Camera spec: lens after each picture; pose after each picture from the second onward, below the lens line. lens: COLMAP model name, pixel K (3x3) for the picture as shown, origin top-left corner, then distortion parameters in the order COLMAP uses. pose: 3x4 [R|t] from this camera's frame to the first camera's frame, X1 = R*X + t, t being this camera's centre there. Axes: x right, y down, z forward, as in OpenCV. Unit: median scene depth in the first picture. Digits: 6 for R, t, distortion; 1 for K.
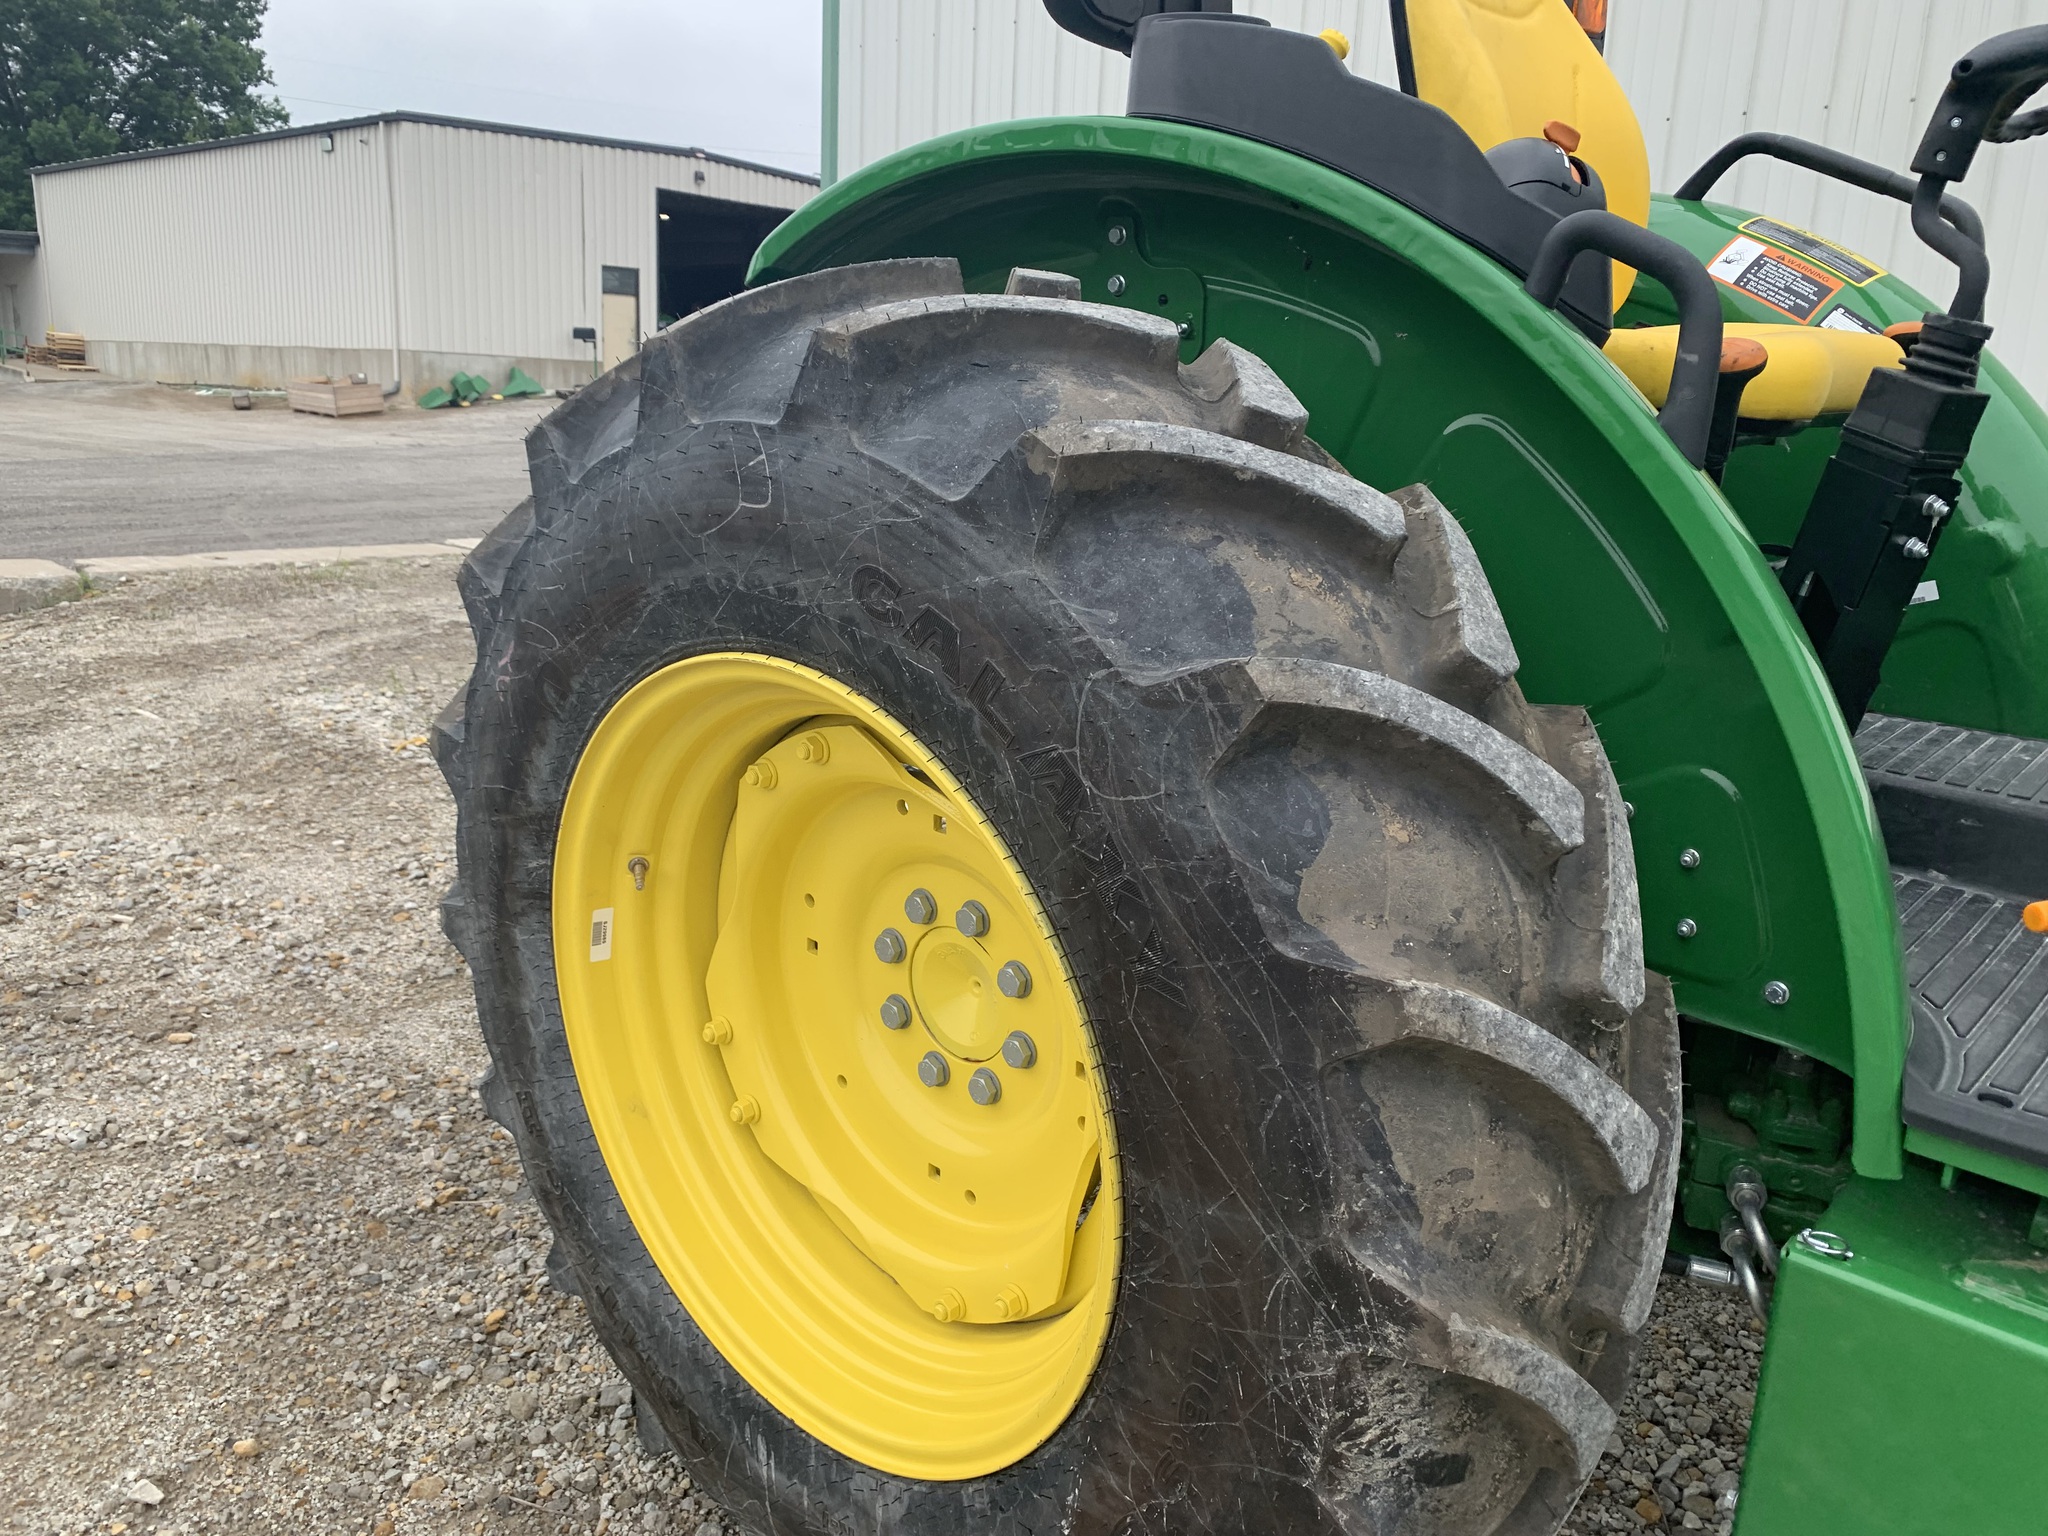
lens RADIAL K [[1585.6, 0, 1024.0], [0, 1585.6, 768.0], [0, 0, 1]] dist [0.039342, -0.043158]
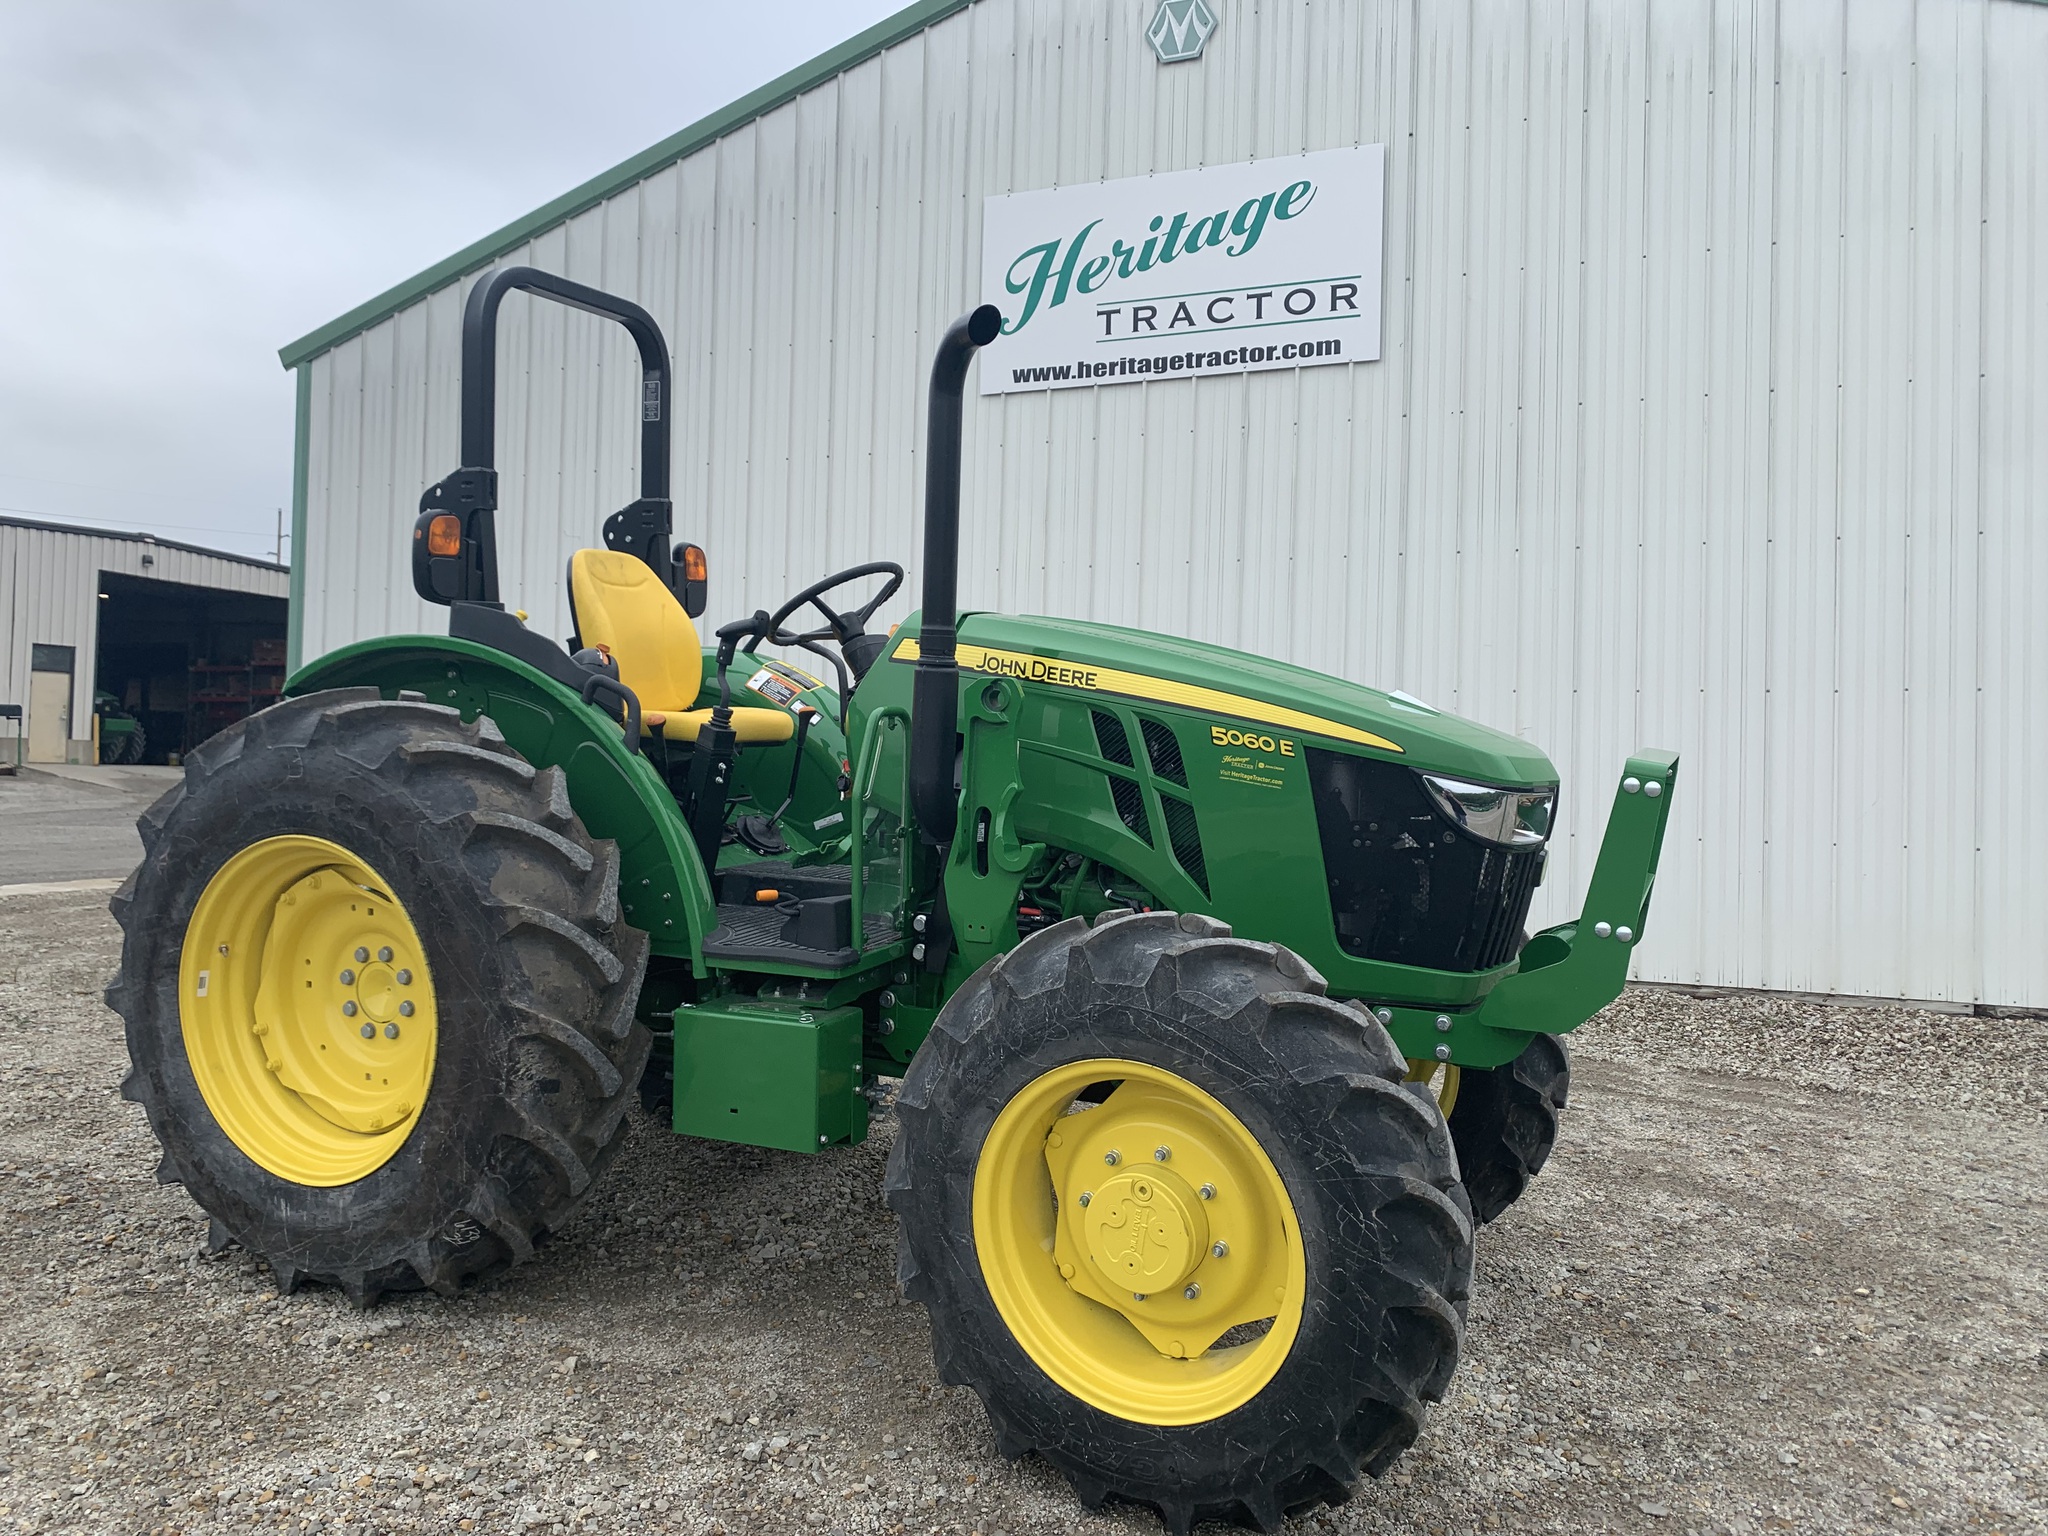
lens RADIAL K [[1605.2, 0, 1036.5], [0, 1605.2, 735.7], [0, 0, 1]] dist [0.067340, -0.114792]
pose [[0.949602, -0.011297, 0.313256, 0.164437], [0.087906, 0.968846, -0.231539, 0.513352], [-0.300881, 0.247407, 0.921011, -1.920285]]
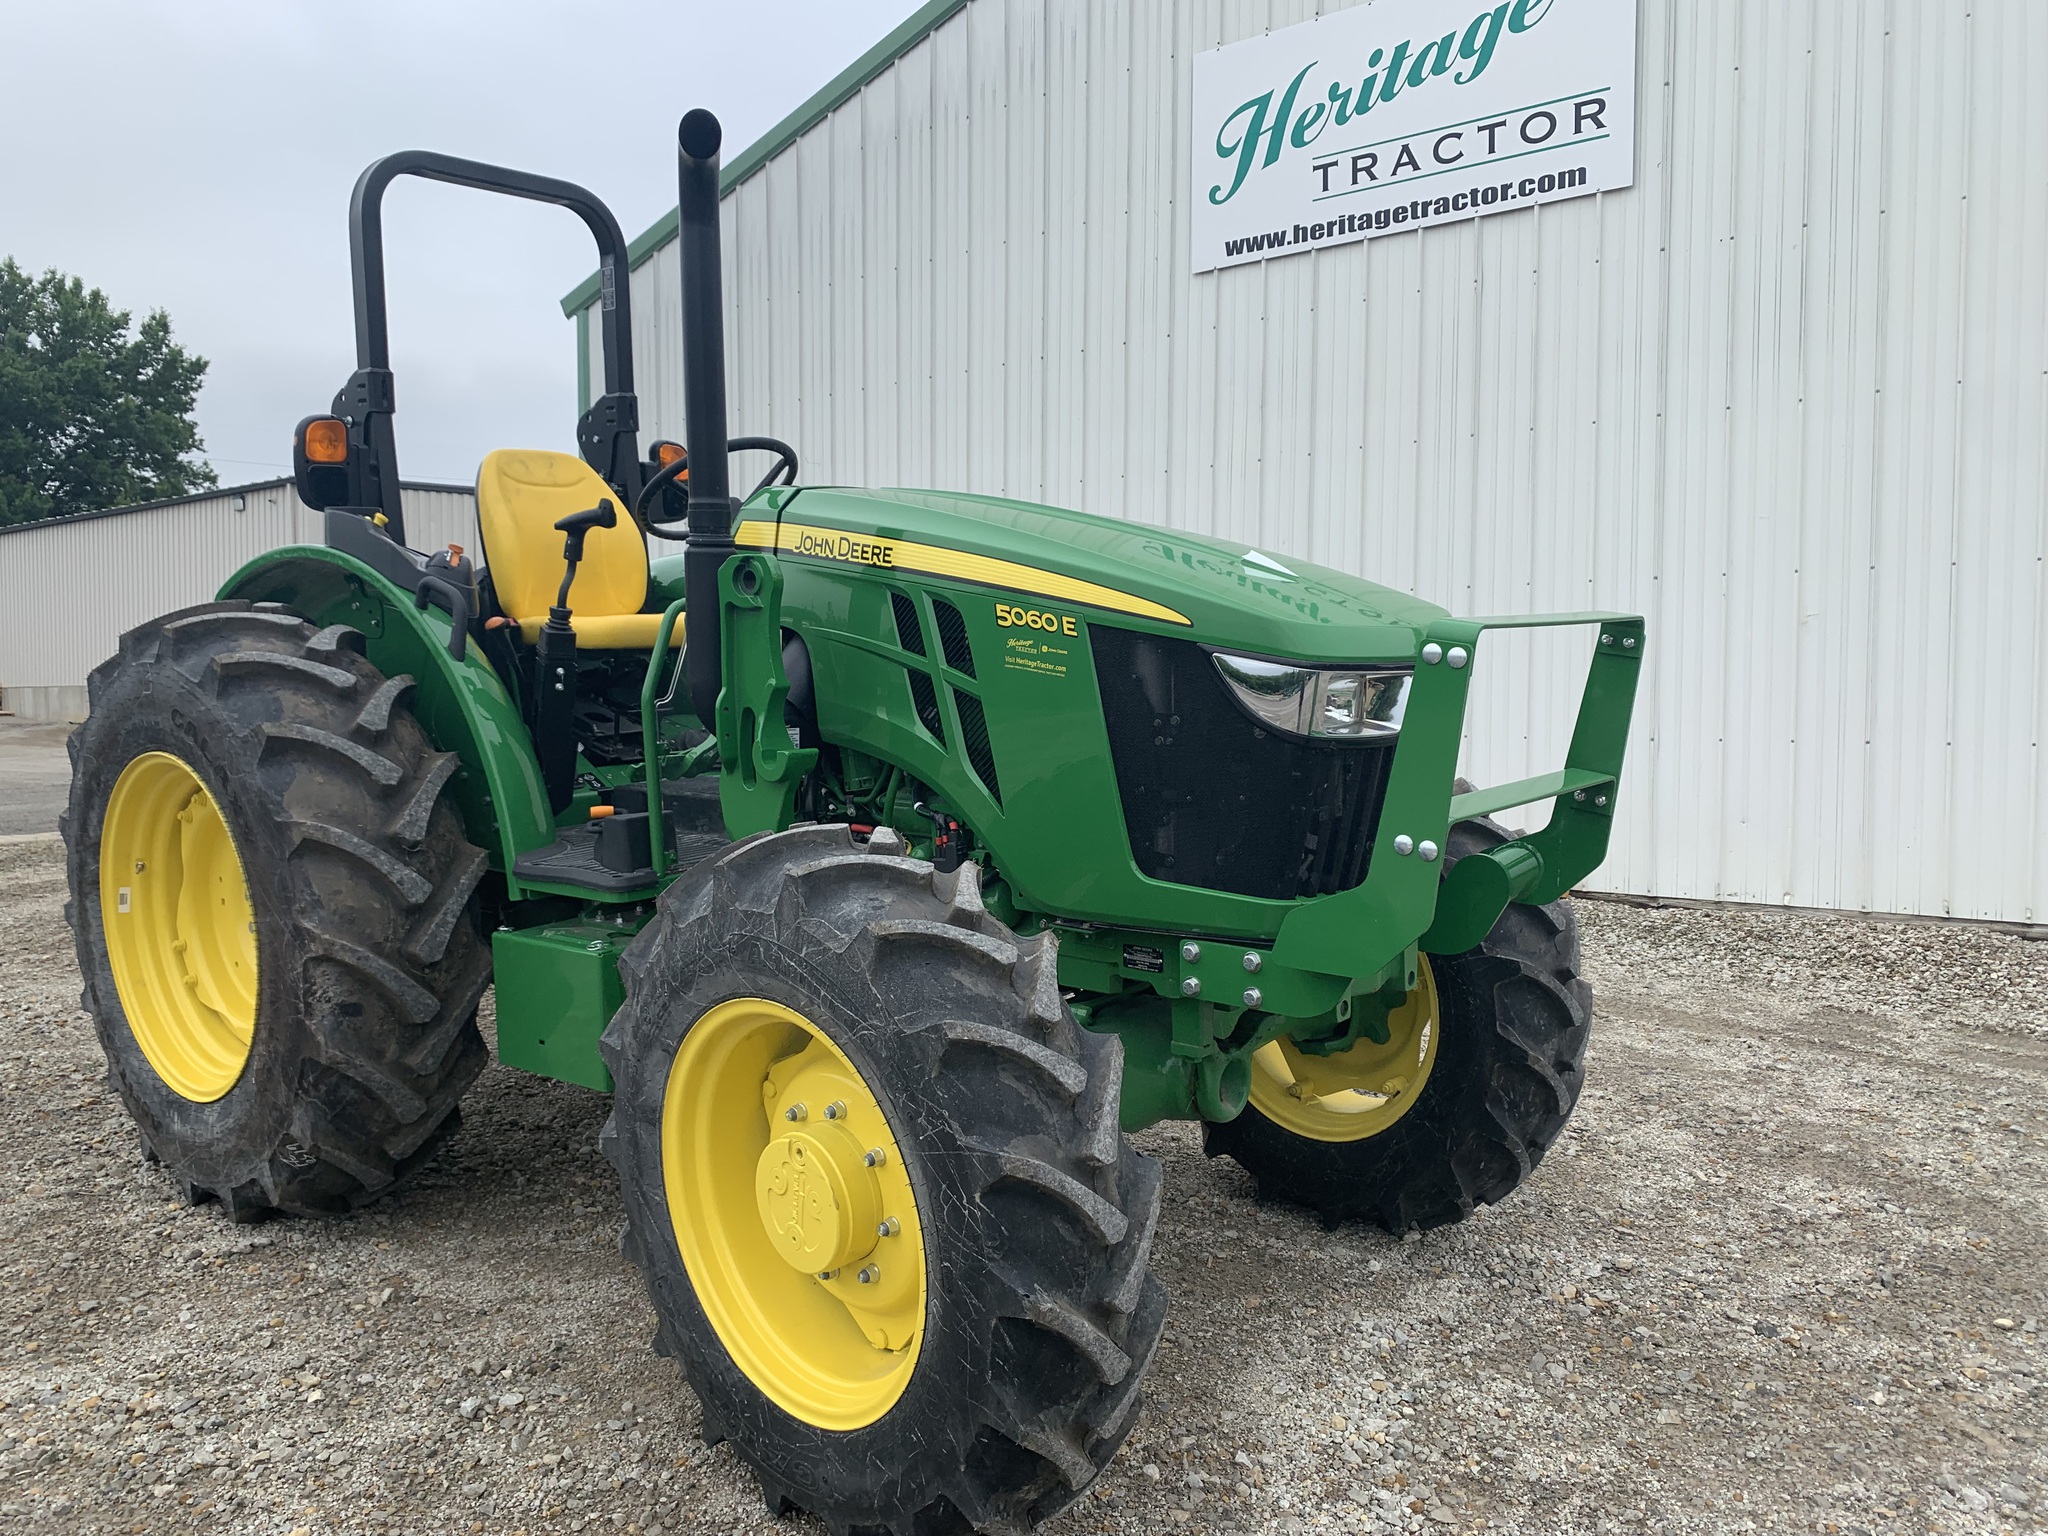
lens RADIAL K [[1627.3, 0, 1042.1], [0, 1627.3, 757.9], [0, 0, 1]] dist [0.003882, -0.006465]
pose [[0.998100, -0.043115, 0.044020, 1.204547], [0.050893, 0.979582, -0.194498, 0.550212], [-0.034736, 0.196369, 0.979915, -1.704210]]
